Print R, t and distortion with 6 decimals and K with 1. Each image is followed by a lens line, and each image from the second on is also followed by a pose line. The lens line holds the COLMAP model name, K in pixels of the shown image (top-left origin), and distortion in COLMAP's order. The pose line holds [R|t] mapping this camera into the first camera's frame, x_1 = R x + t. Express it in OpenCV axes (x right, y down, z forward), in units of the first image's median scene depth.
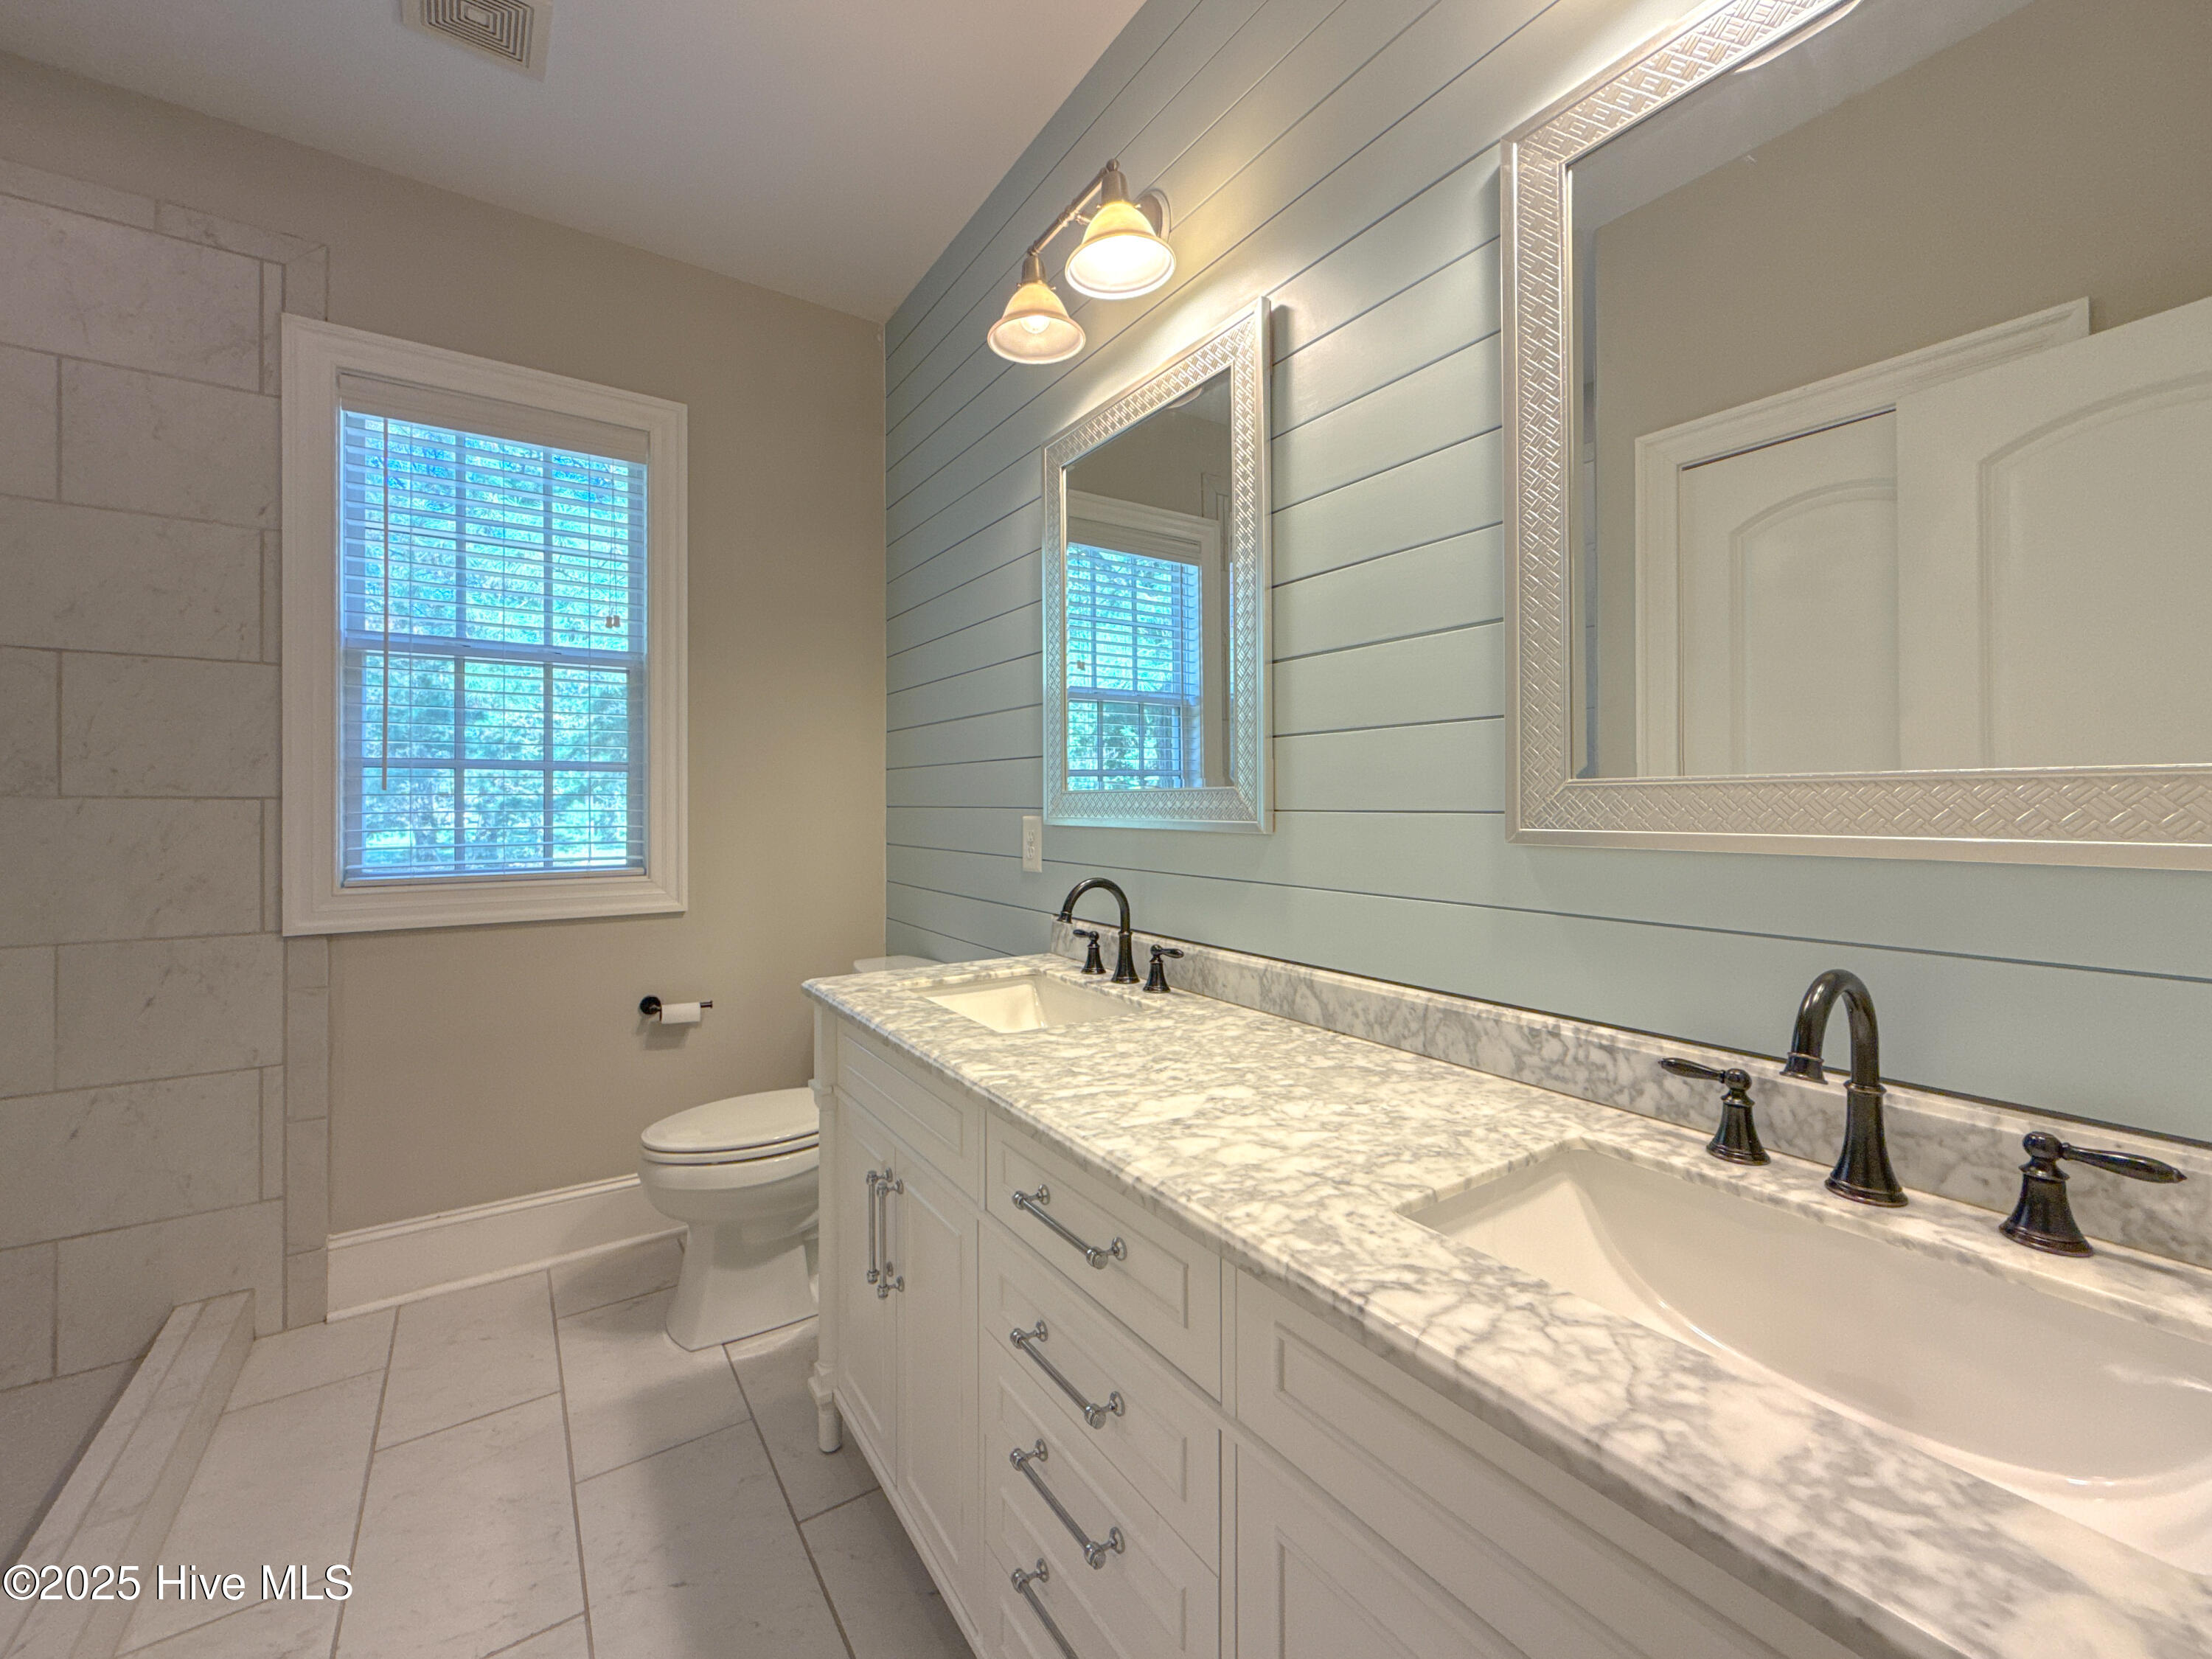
lens RADIAL K [[894.2, 0, 1103.4], [0, 894.2, 810.0], [0, 0, 1]] dist [-0.000182, 0.000037]
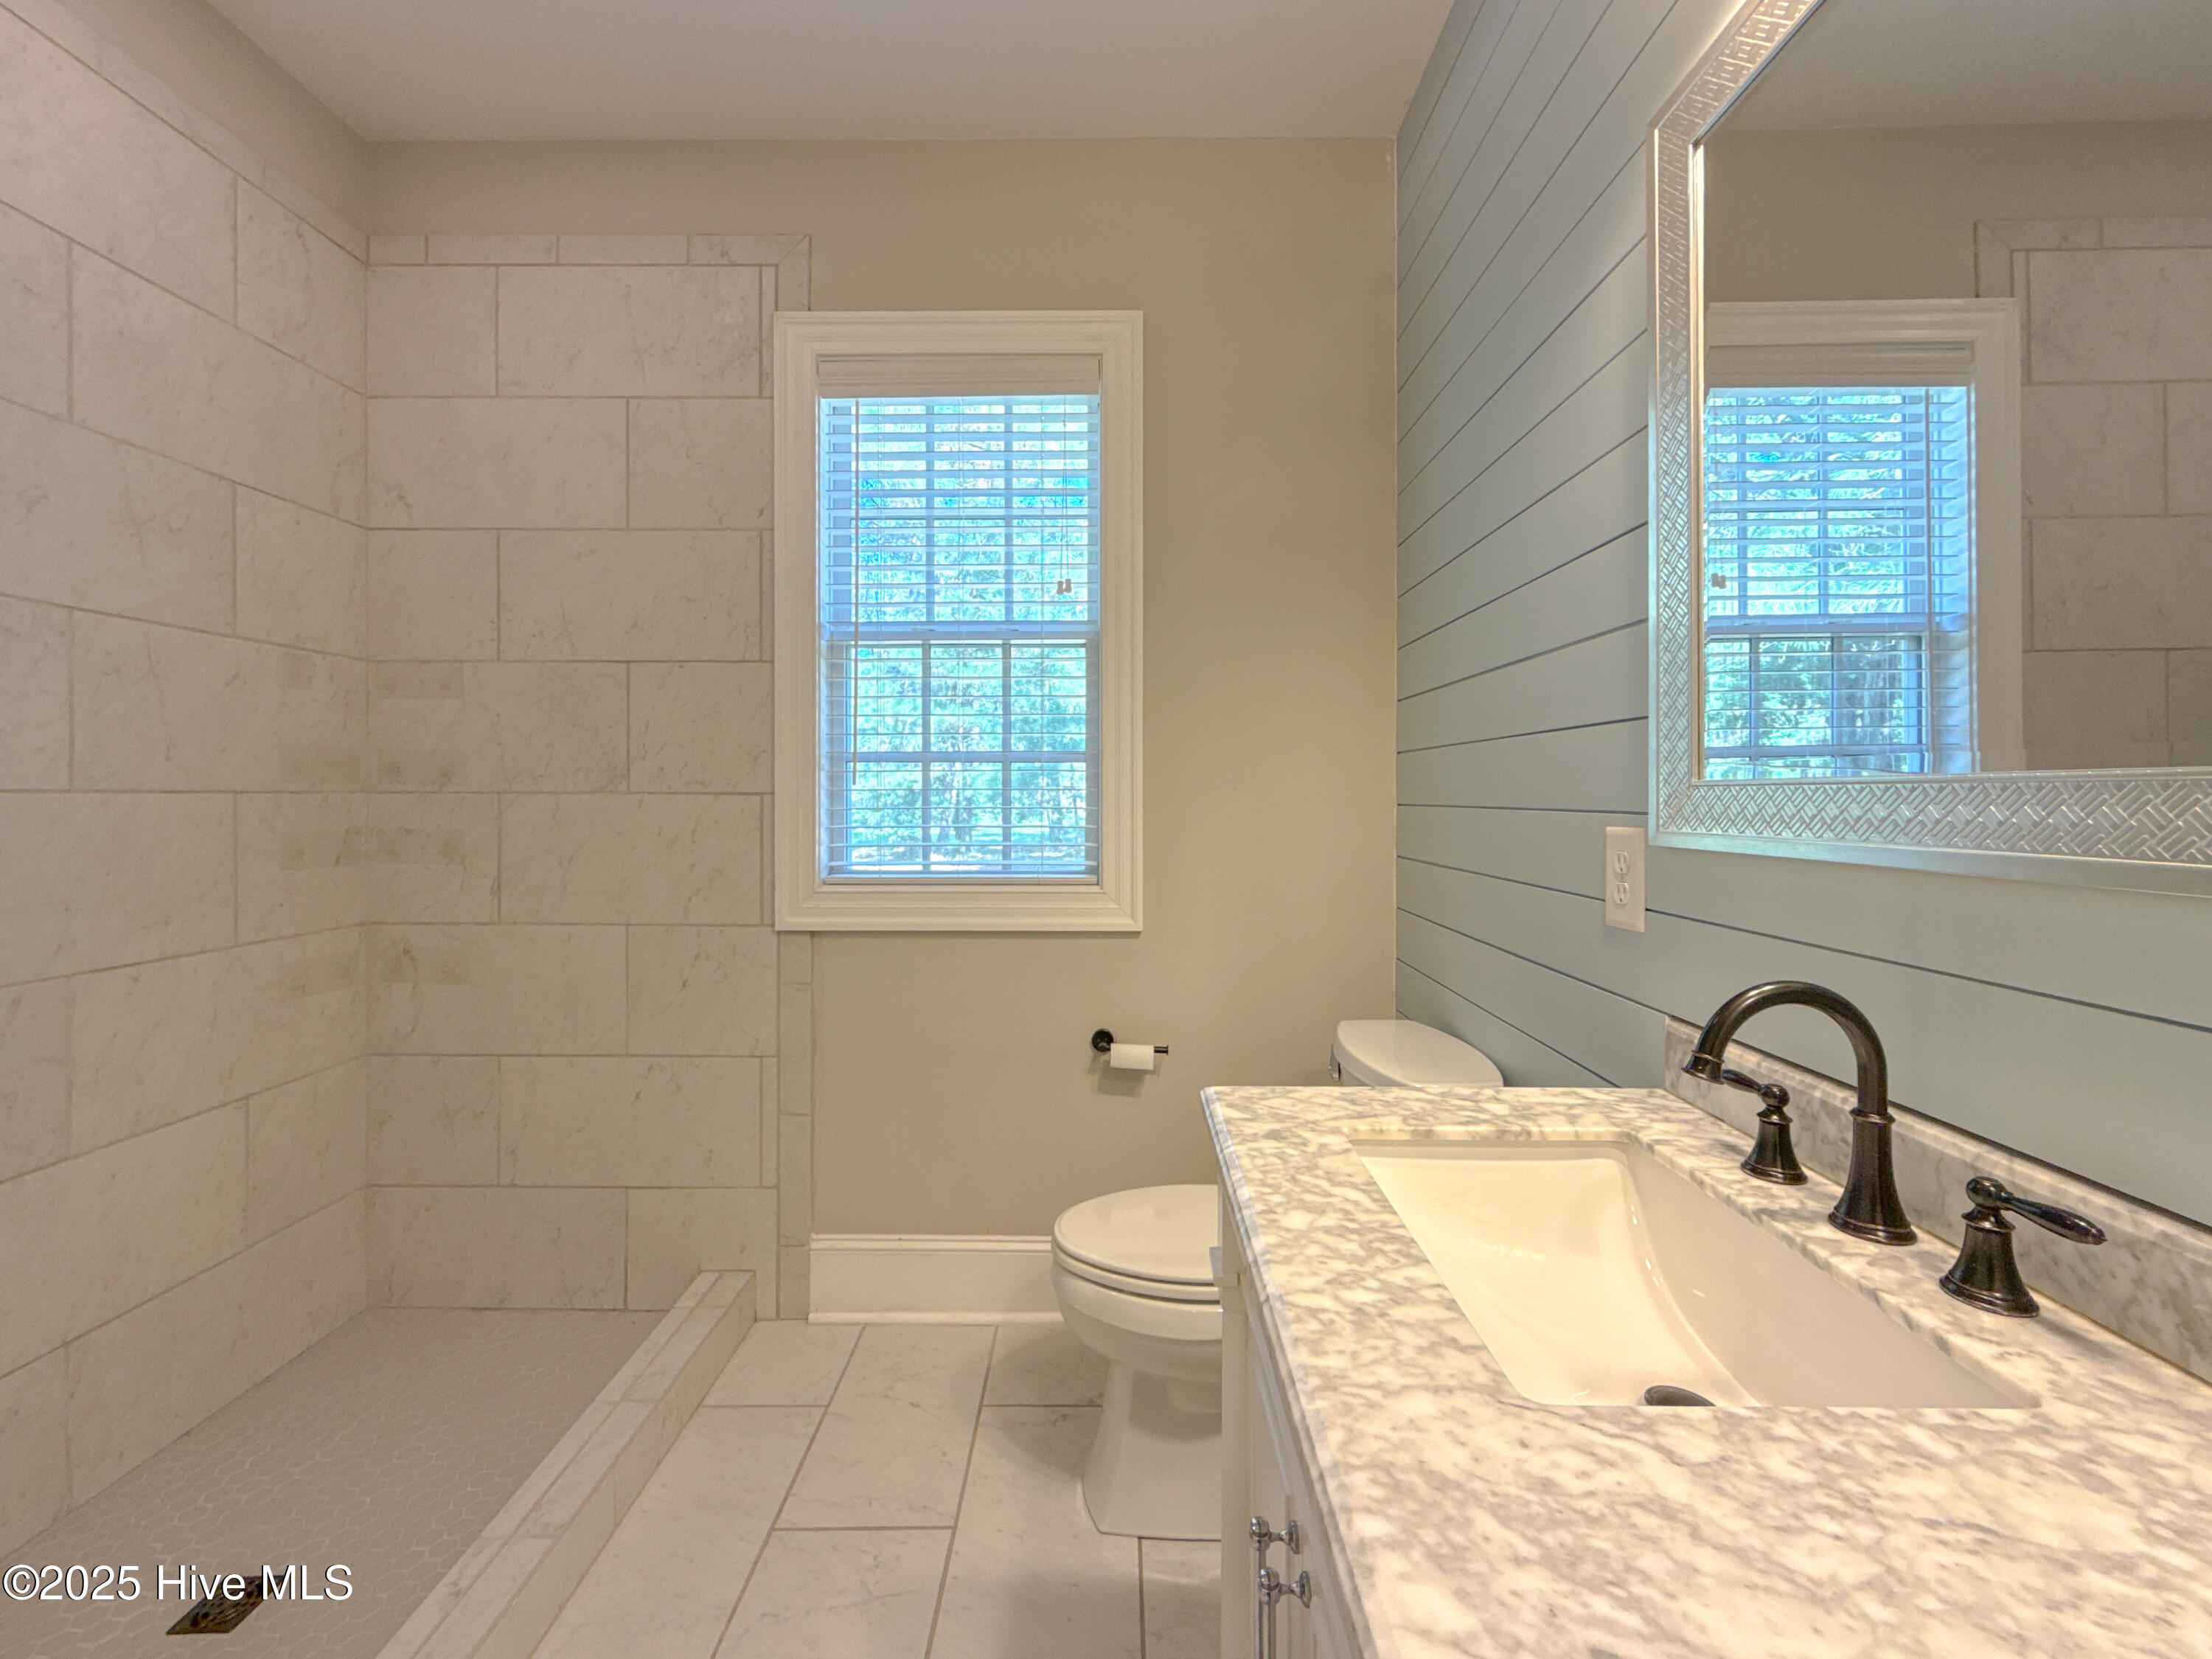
lens RADIAL K [[894.2, 0, 1117.0], [0, 894.2, 800.3], [0, 0, 1]] dist [-0.000182, 0.000037]
pose [[0.823721, 0.004451, -0.566977, -0.026108], [-0.005714, 0.999984, -0.000452, -0.007605], [0.566966, 0.003612, 0.823733, 0.381682]]
